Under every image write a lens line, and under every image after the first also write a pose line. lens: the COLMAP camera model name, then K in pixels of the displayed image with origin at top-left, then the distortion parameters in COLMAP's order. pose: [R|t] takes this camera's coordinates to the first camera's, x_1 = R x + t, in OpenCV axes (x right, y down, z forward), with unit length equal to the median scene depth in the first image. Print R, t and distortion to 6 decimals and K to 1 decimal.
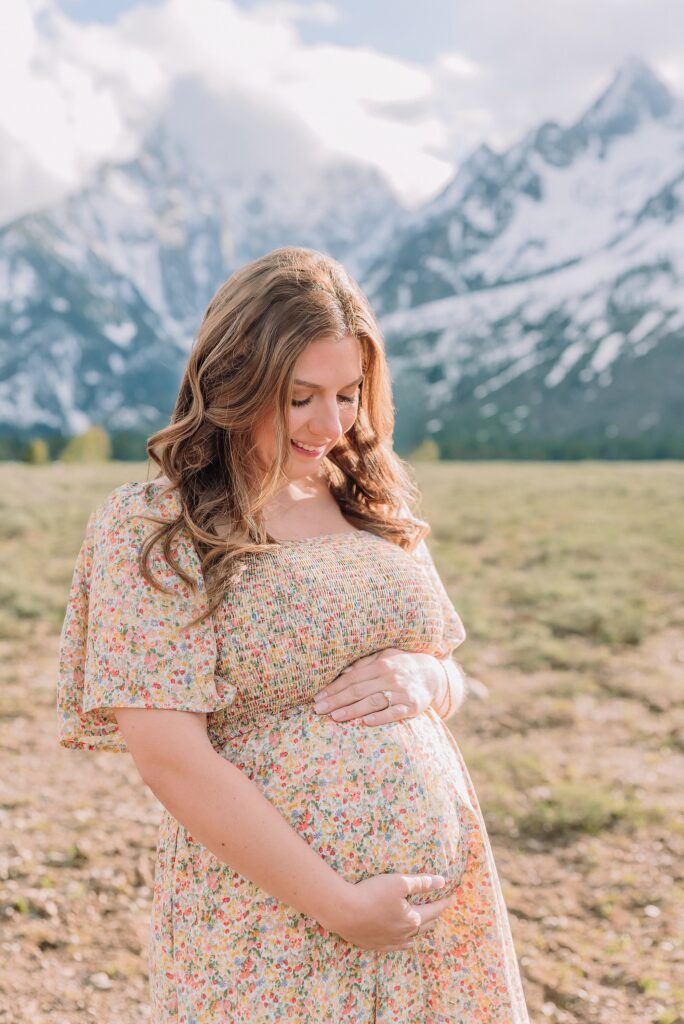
lens RADIAL K [[1531.7, 0, 342.0], [0, 1531.7, 512.0], [0, 0, 1]] dist [0.010084, 0.019779]
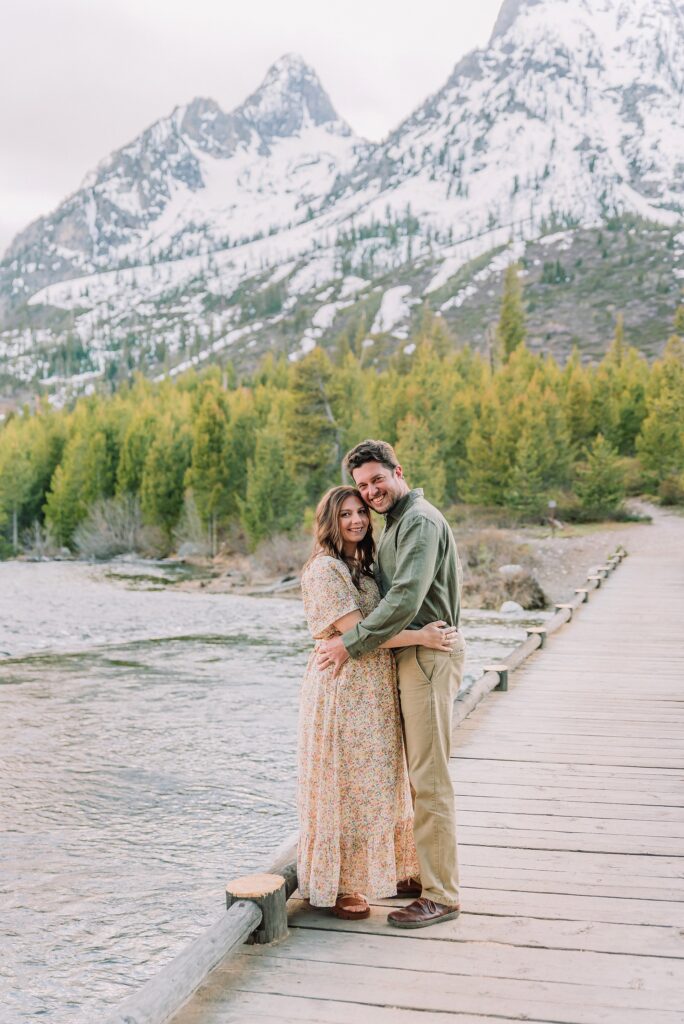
lens RADIAL K [[1295.2, 0, 342.0], [0, 1295.2, 512.0], [0, 0, 1]] dist [-0.011124, 0.023368]
pose [[0.962958, -0.006588, 0.269571, 0.019576], [0.016382, 0.999284, -0.034098, -0.010115], [-0.269153, 0.037251, 0.962377, 0.351922]]
